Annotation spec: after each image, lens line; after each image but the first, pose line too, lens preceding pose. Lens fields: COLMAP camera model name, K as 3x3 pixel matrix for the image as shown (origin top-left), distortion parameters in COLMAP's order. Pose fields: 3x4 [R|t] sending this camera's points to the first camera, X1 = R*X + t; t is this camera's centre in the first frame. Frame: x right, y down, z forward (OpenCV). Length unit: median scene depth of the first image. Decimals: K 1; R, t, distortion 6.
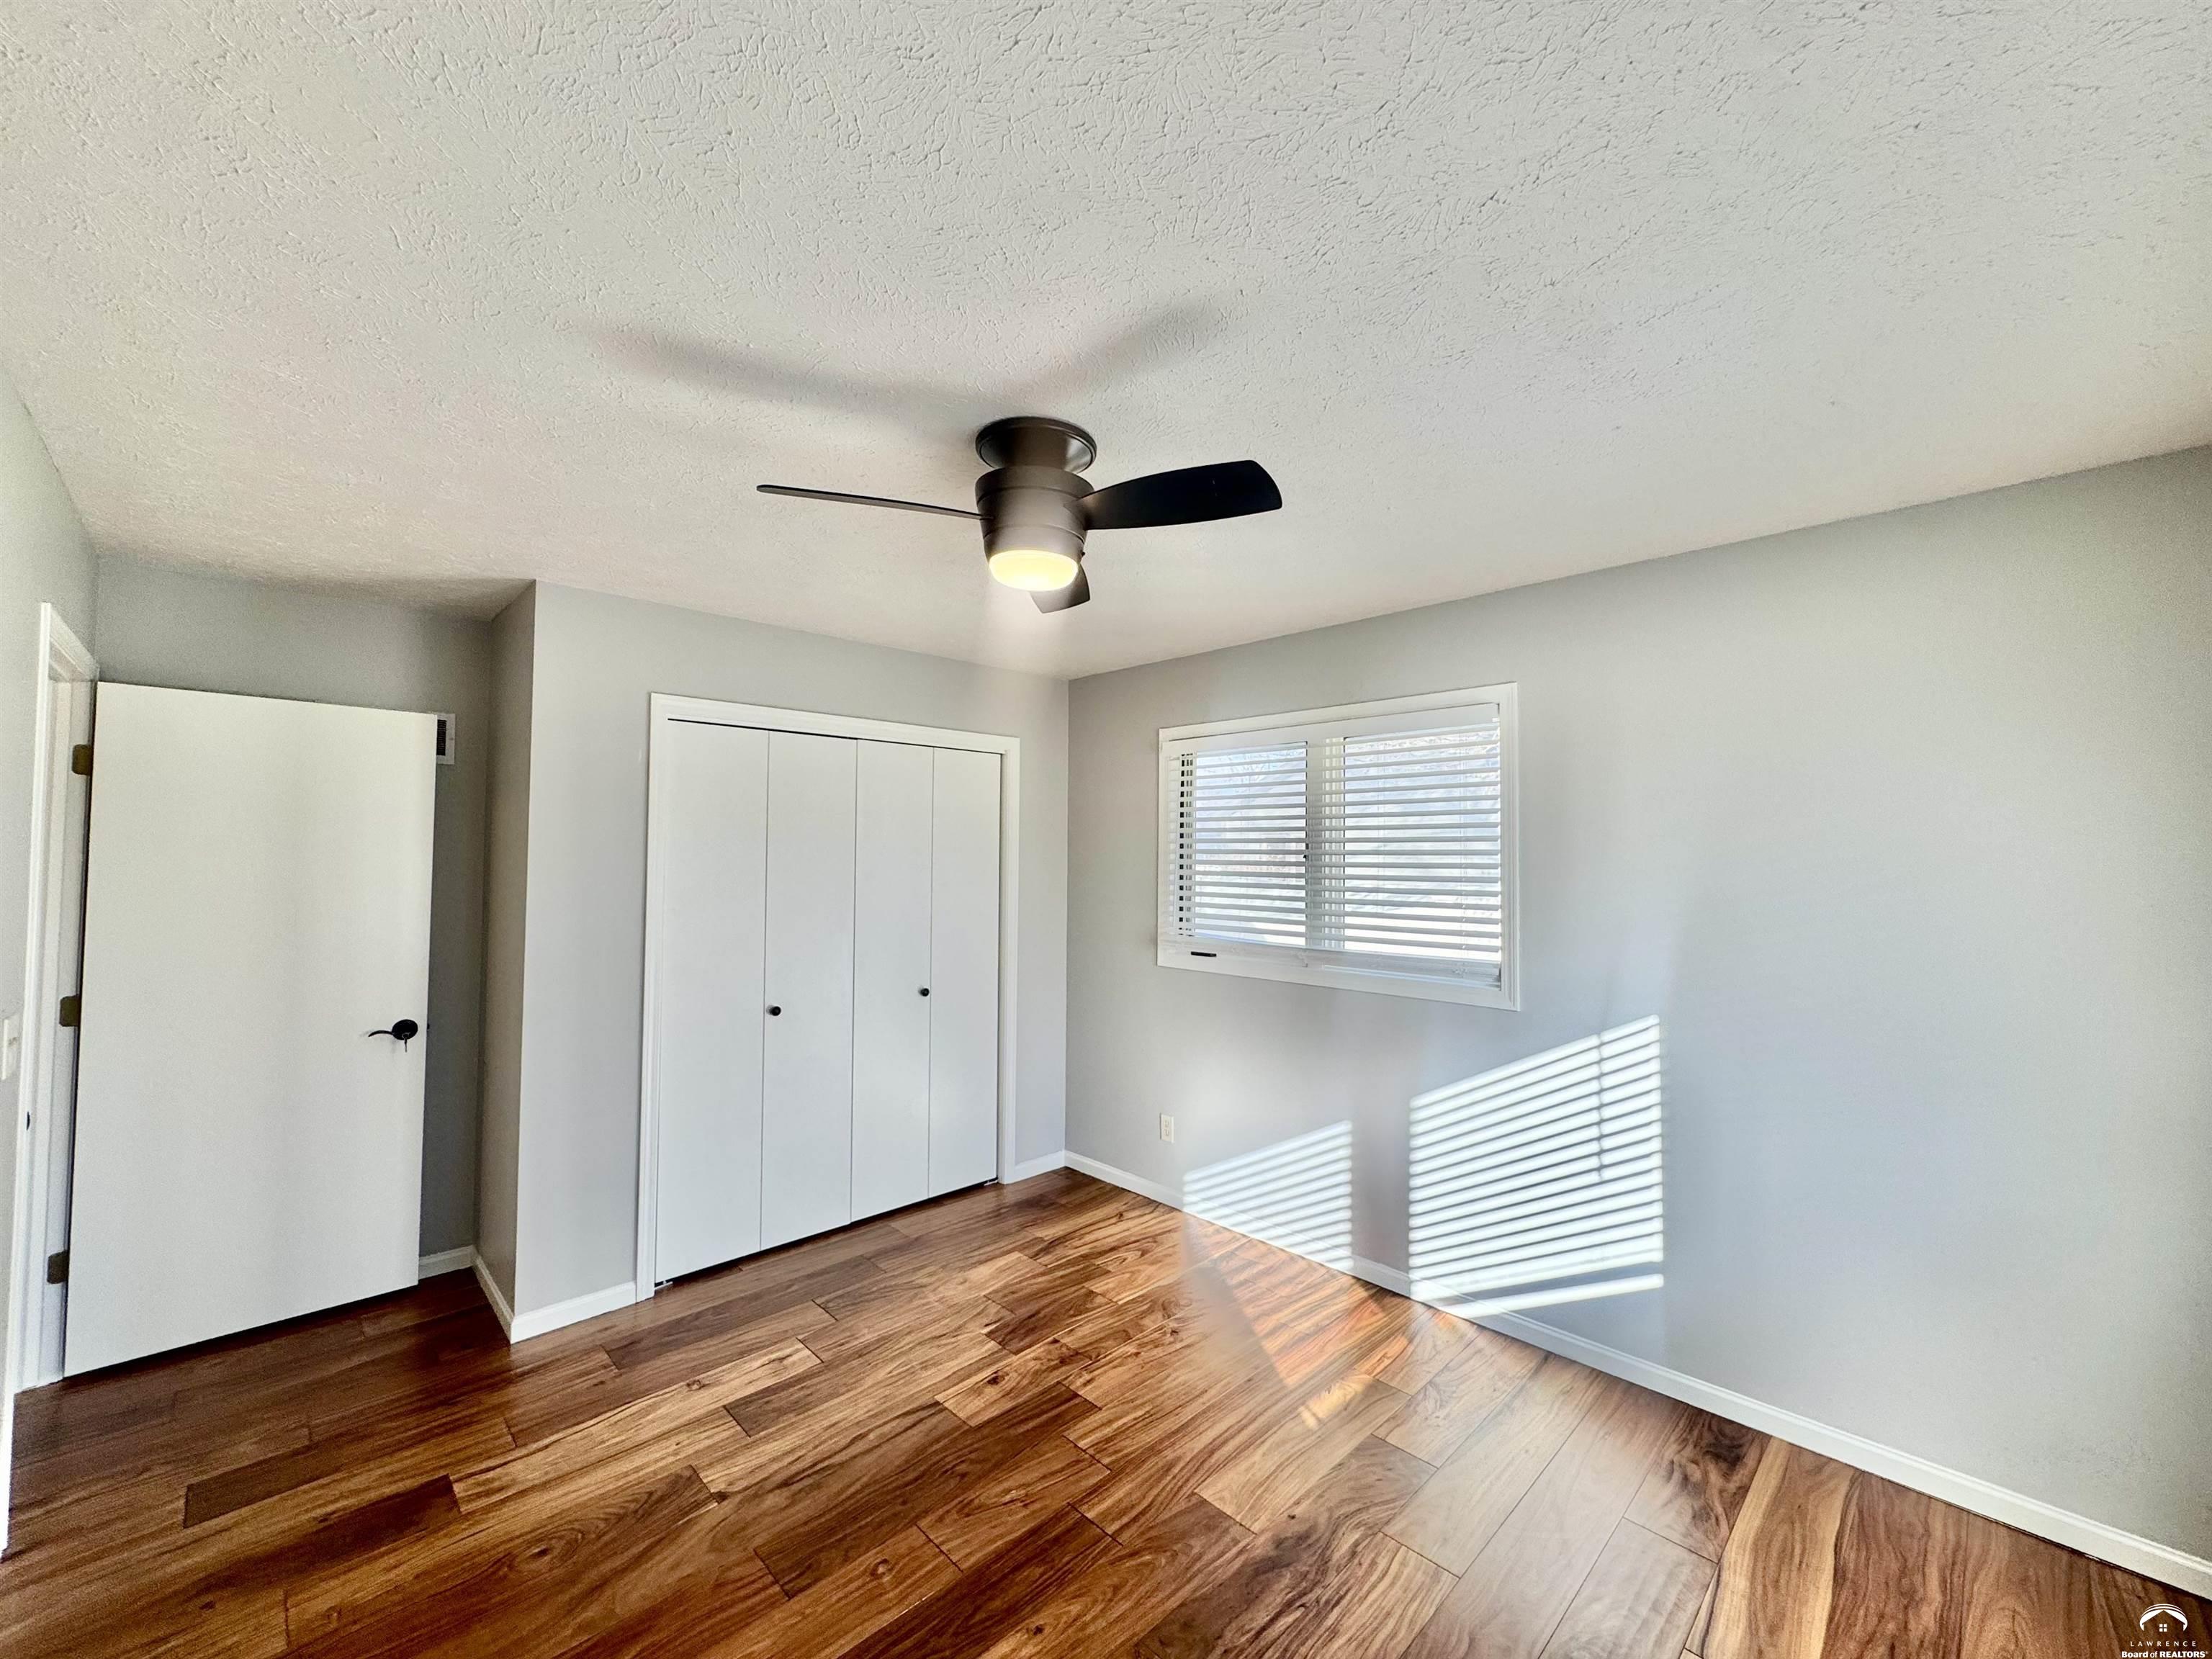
lens RADIAL K [[886.8, 0, 1107.9], [0, 886.8, 831.1], [0, 0, 1]] dist [-0.004562, 0.000118]
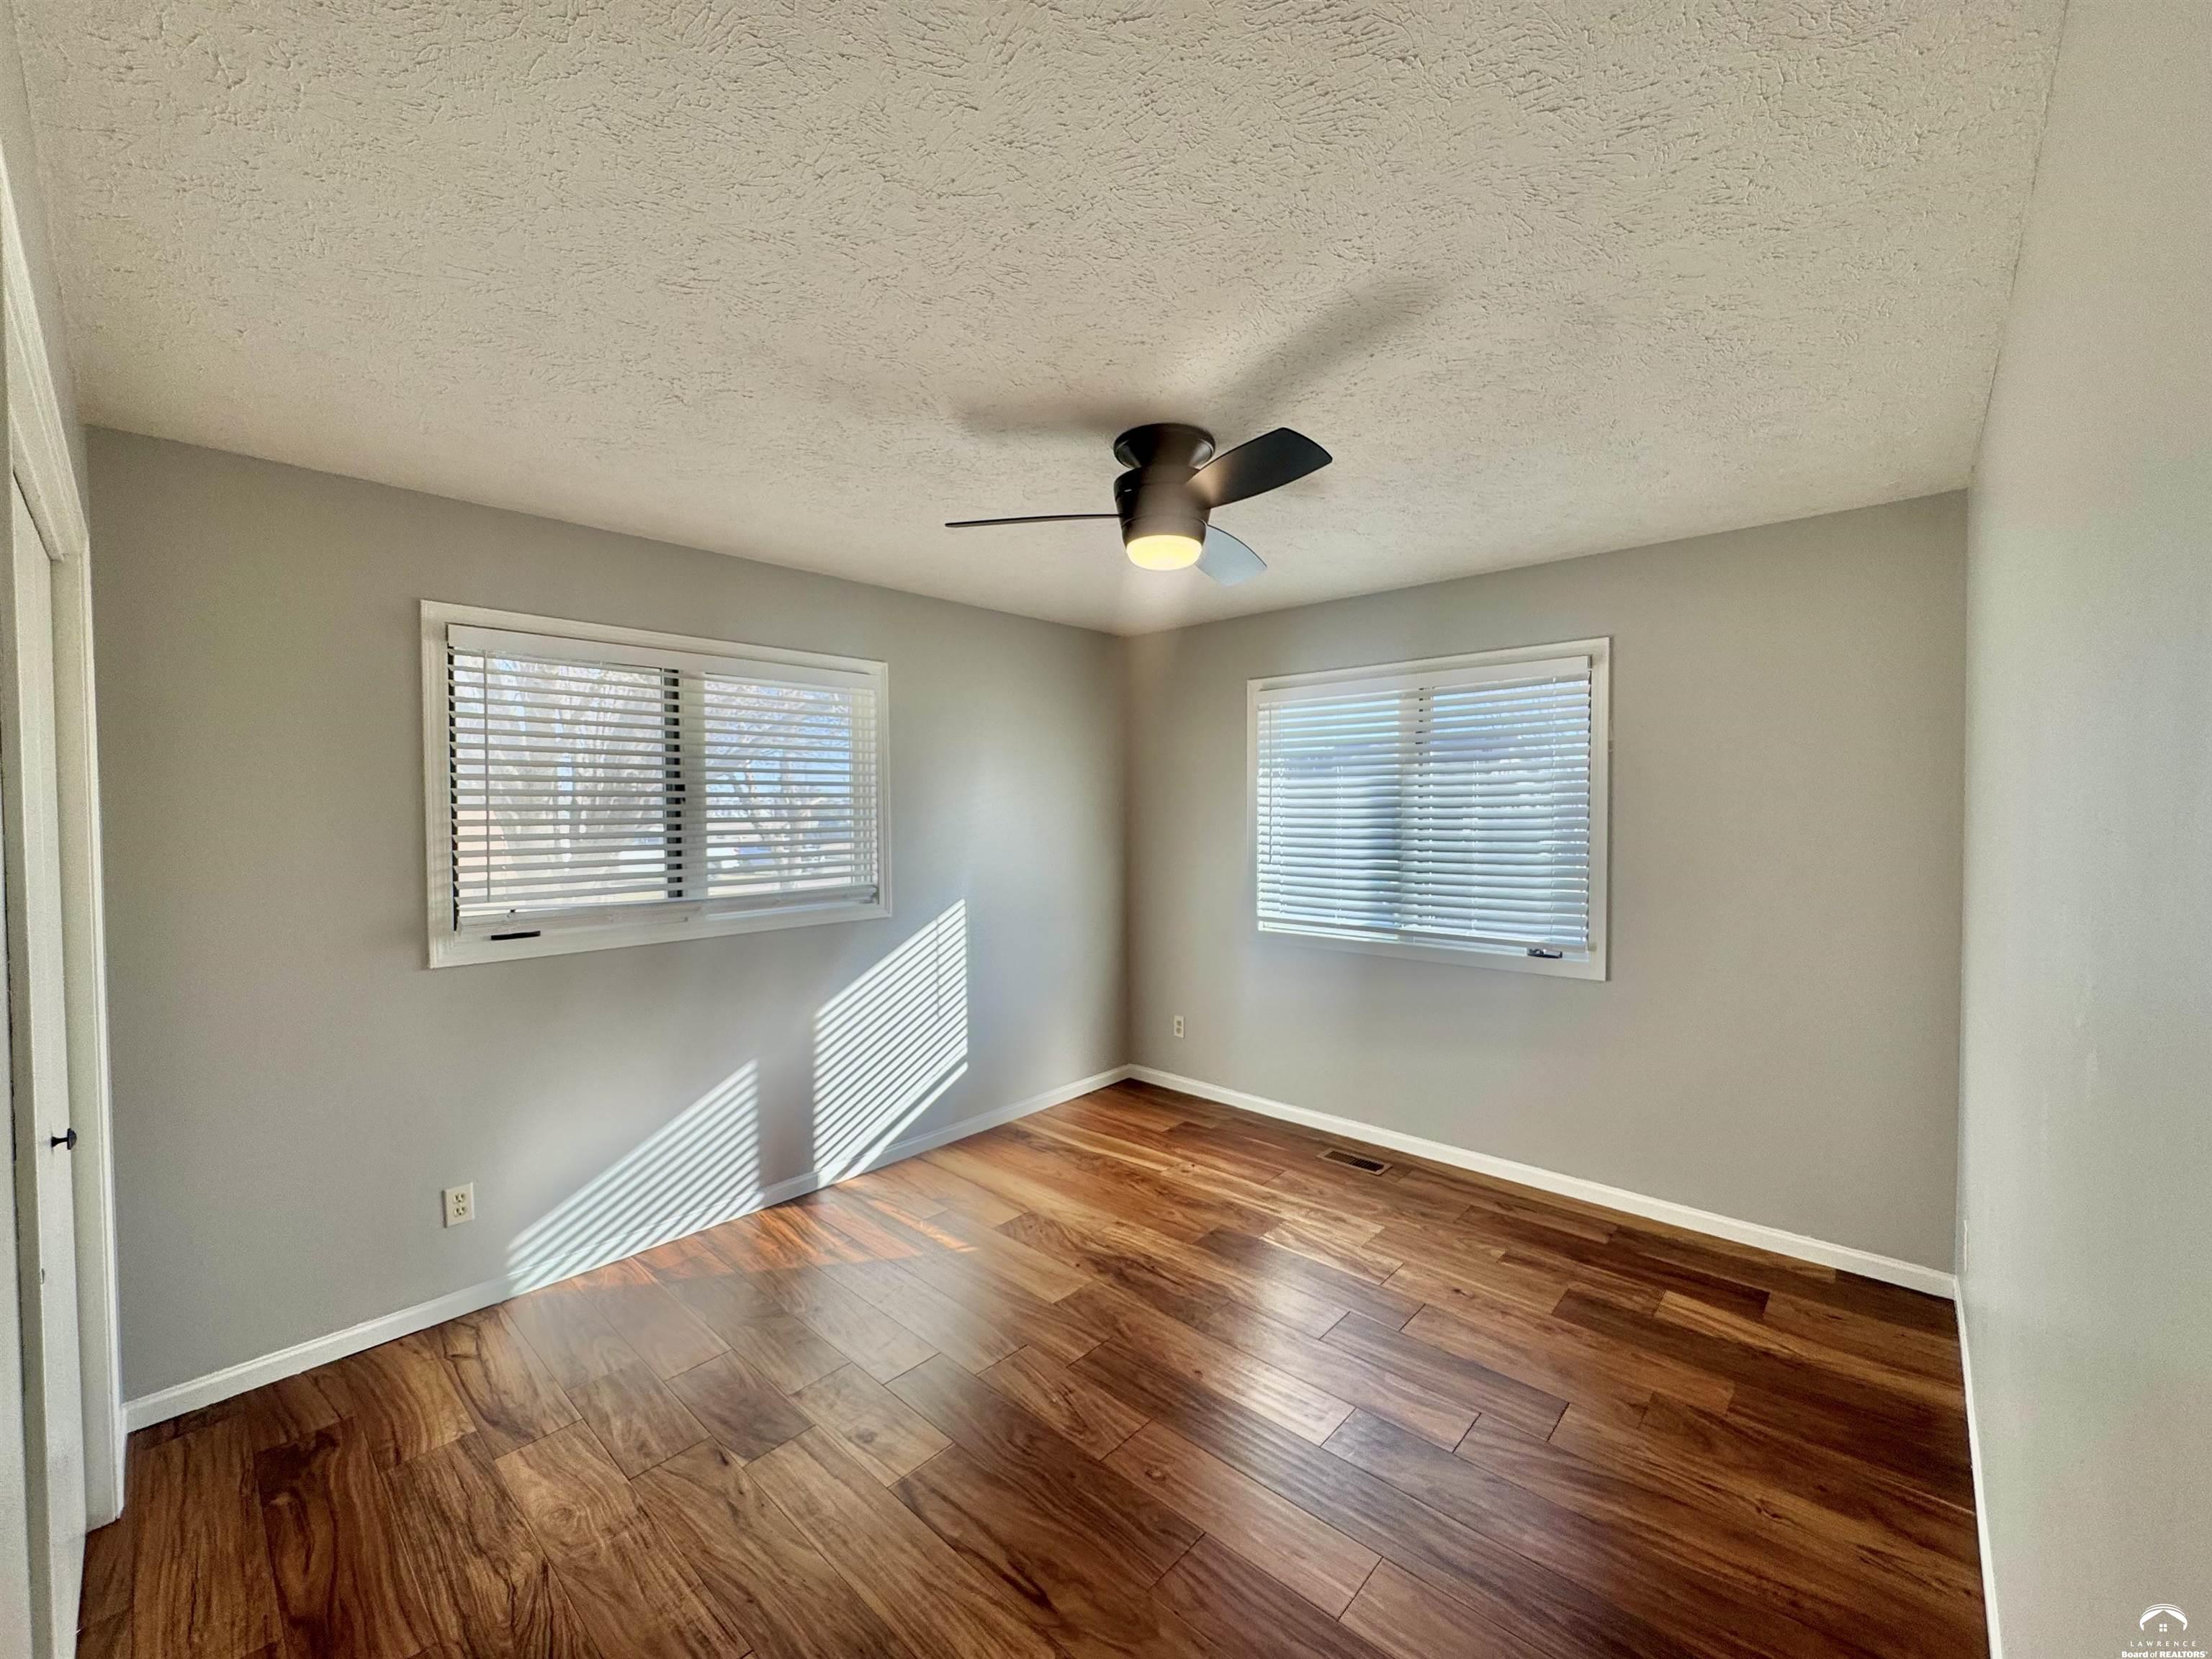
lens RADIAL K [[886.8, 0, 1107.9], [0, 886.8, 822.5], [0, 0, 1]] dist [-0.004562, 0.000118]
pose [[-0.056200, -0.027532, 0.998040, -0.828157], [-0.019861, 0.999453, 0.026453, 0.024035], [-0.998222, -0.018335, -0.056716, 0.733895]]
